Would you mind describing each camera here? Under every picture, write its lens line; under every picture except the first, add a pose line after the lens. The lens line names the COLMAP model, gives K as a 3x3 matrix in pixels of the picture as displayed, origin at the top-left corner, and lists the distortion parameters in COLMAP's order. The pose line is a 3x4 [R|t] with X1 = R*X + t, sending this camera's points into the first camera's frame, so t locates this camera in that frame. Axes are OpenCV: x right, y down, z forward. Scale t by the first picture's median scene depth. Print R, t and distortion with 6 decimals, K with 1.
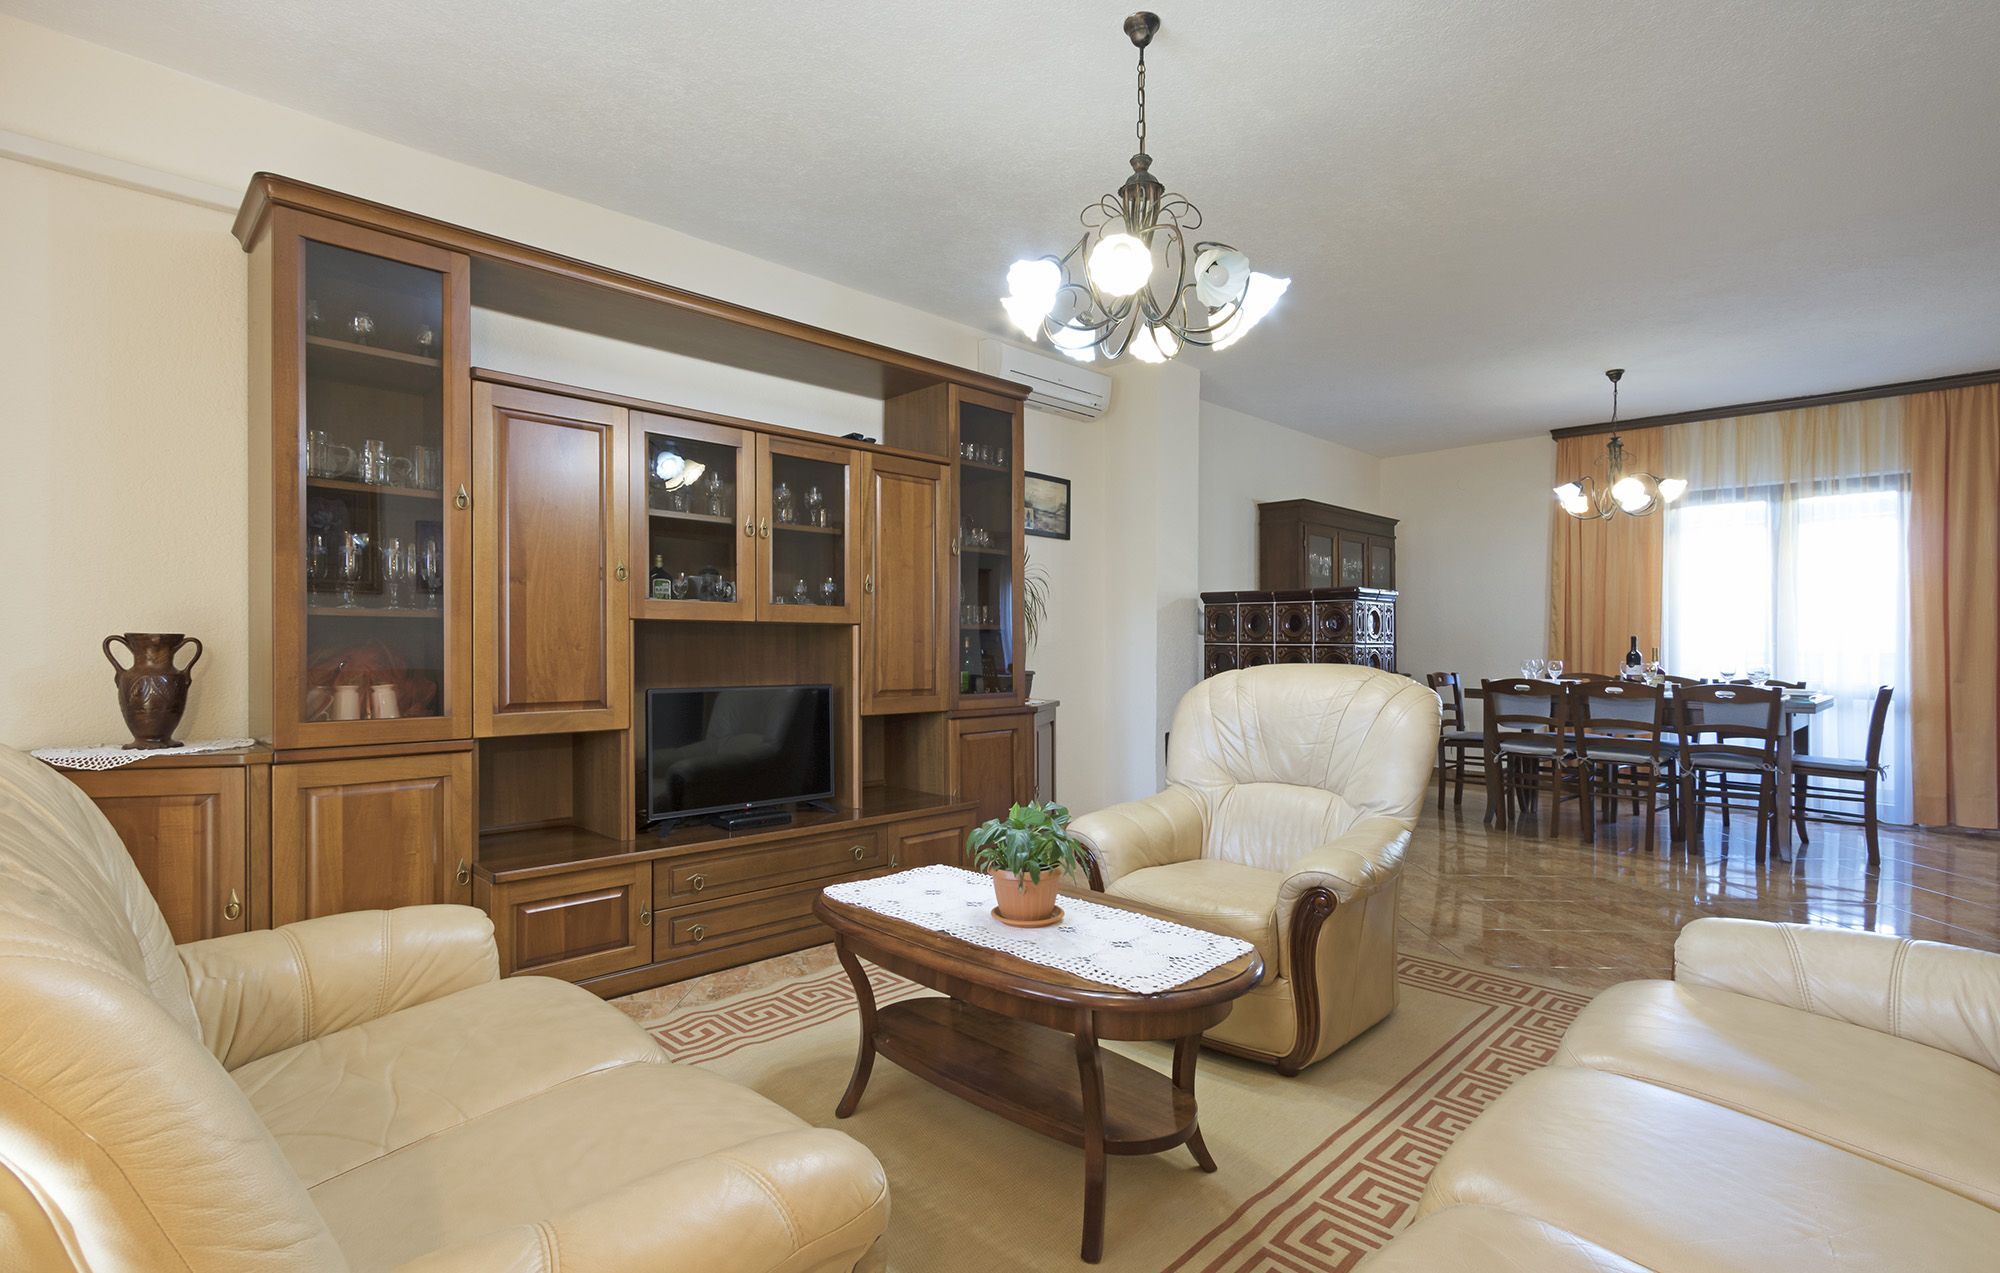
lens RADIAL K [[928.2, 0, 1000.0], [0, 928.2, 636.5], [0, 0, 1]] dist [0.001238, 0.000053]
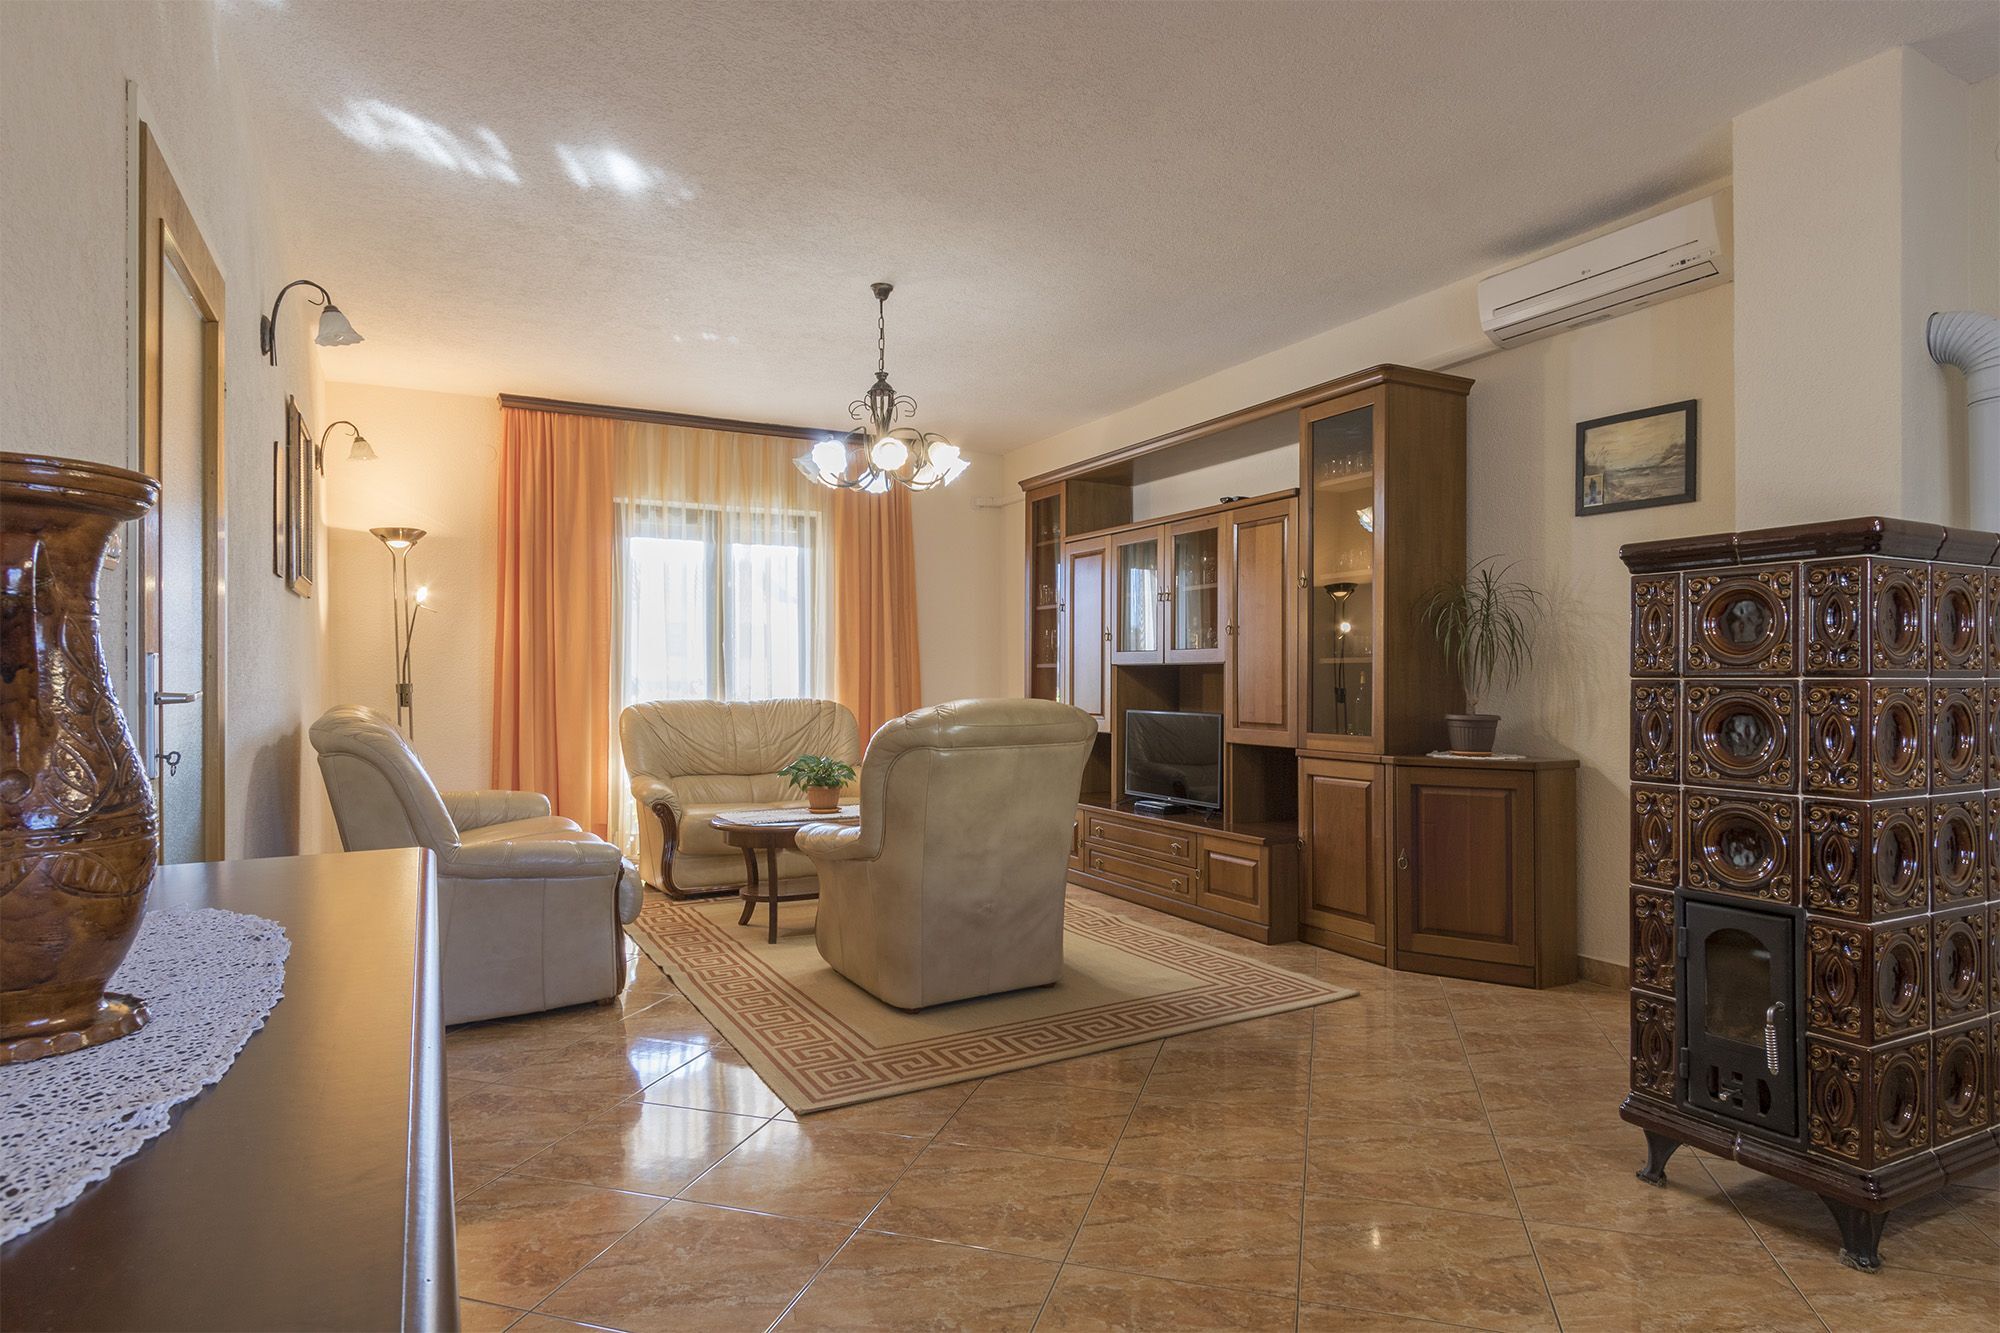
lens RADIAL K [[1028.7, 0, 1000.0], [0, 1028.7, 666.5], [0, 0, 1]] dist [0.002909, 0.000647]
pose [[-0.245395, -0.015779, -0.969295, 1.169870], [0.007889, 0.999802, -0.018273, 0.013517], [0.969391, -0.012131, -0.245222, 1.050631]]
